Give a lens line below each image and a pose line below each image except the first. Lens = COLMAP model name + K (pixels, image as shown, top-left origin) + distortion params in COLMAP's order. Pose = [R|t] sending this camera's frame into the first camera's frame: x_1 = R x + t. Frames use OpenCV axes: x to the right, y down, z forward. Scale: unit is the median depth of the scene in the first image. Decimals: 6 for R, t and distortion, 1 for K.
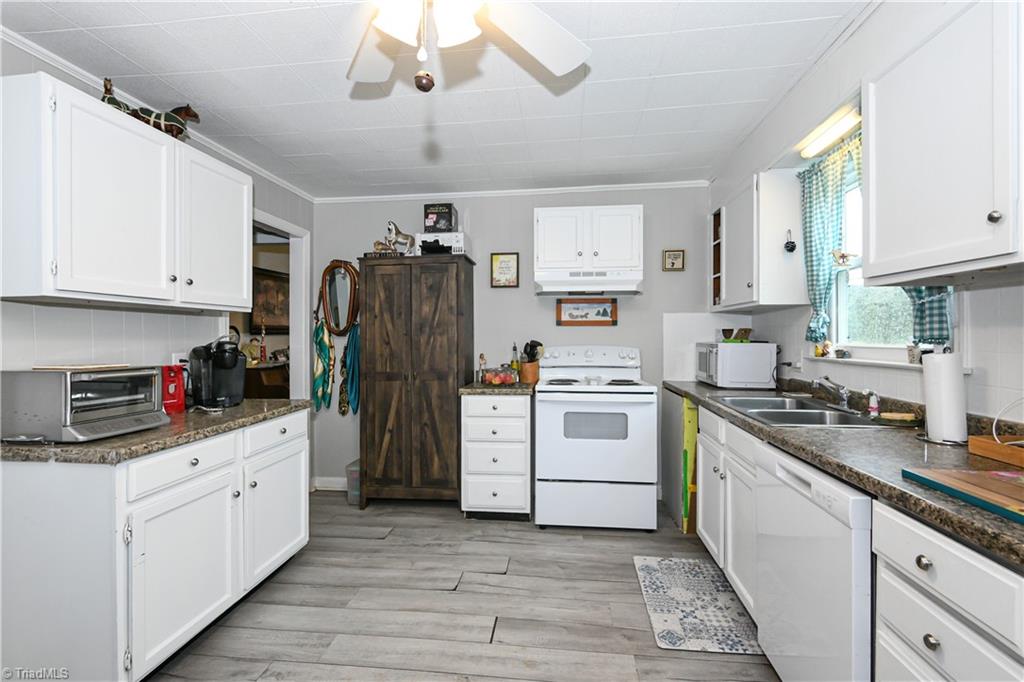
lens RADIAL K [[467.1, 0, 515.5], [0, 467.1, 339.1], [0, 0, 1]] dist [-0.000507, -0.006639]
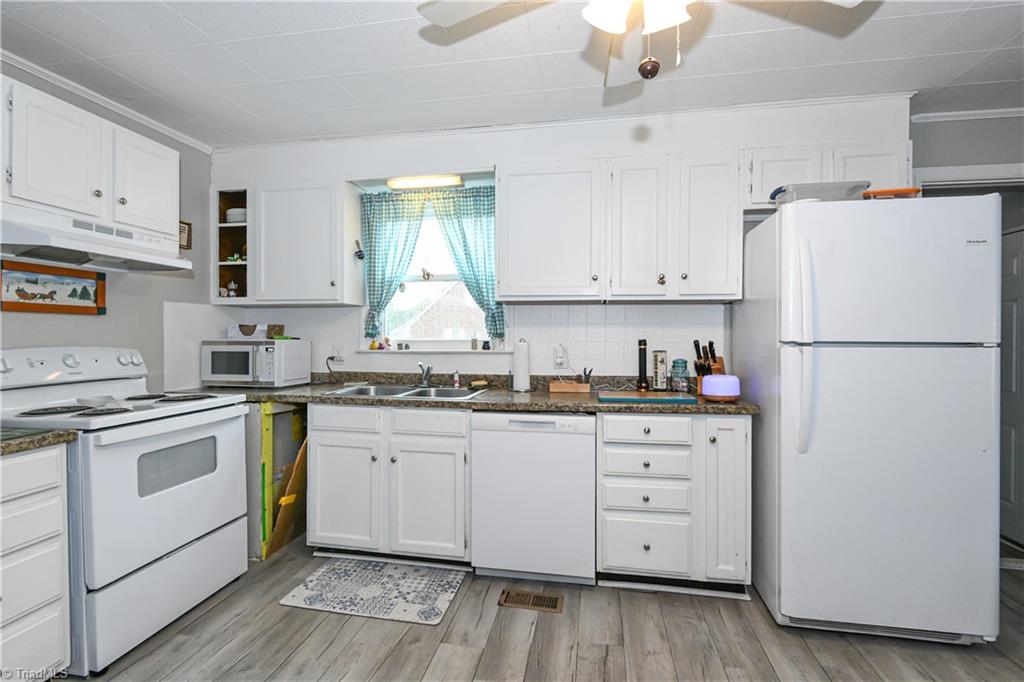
lens RADIAL K [[467.1, 0, 514.5], [0, 467.1, 338.5], [0, 0, 1]] dist [-0.000507, -0.006639]
pose [[0.068111, -0.005666, 0.997662, -0.525015], [0.004991, 0.999973, 0.005338, 0.003552], [-0.997665, 0.004615, 0.068137, 0.533665]]
